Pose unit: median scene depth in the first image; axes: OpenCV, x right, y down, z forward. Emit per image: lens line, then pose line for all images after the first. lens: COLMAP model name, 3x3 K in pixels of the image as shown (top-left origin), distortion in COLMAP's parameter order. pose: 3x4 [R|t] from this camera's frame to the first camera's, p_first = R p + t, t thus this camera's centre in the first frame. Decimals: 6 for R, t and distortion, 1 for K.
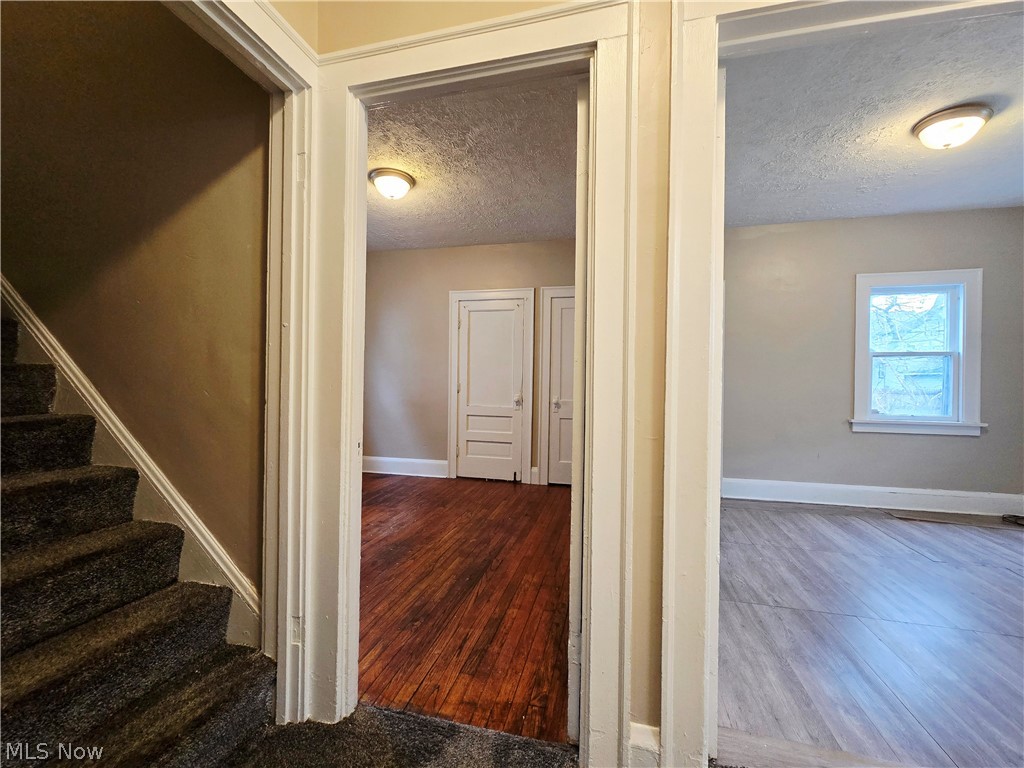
lens RADIAL K [[415.9, 0, 511.6], [0, 415.9, 384.3], [0, 0, 1]] dist [-0.000400, -0.000228]
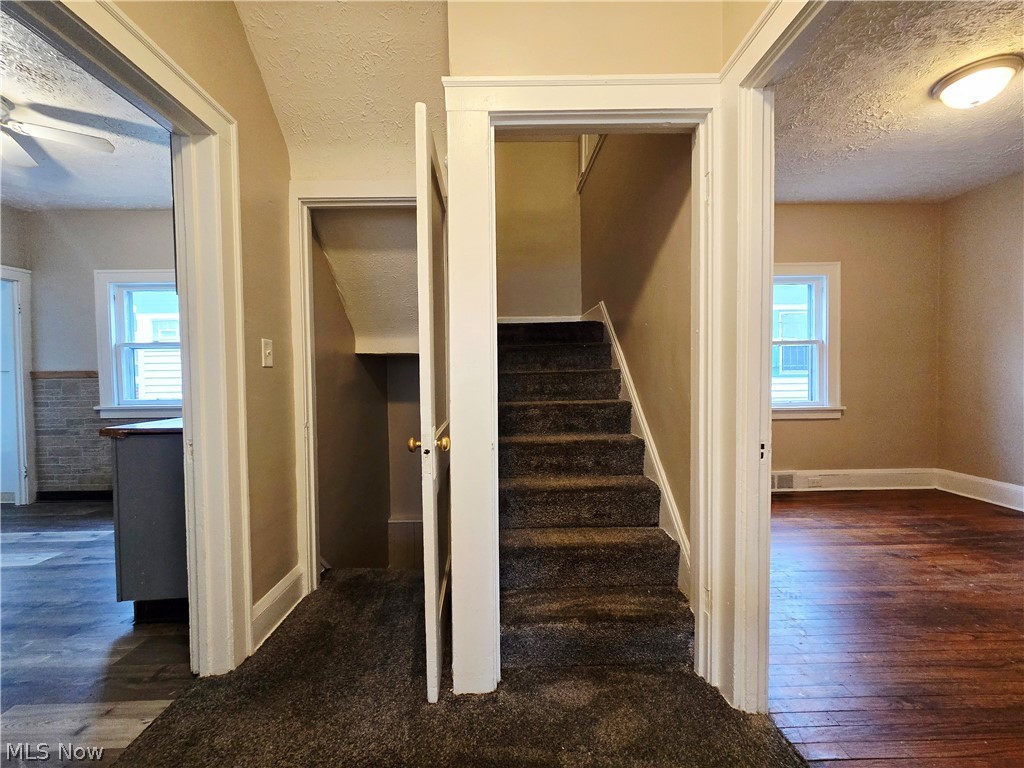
lens RADIAL K [[415.9, 0, 509.1], [0, 415.9, 384.8], [0, 0, 1]] dist [-0.000400, -0.000228]
pose [[0.265839, 0.010224, -0.963963, 0.405032], [0.011793, 0.999834, 0.013857, -0.016554], [0.963945, -0.015052, 0.265675, 0.182386]]
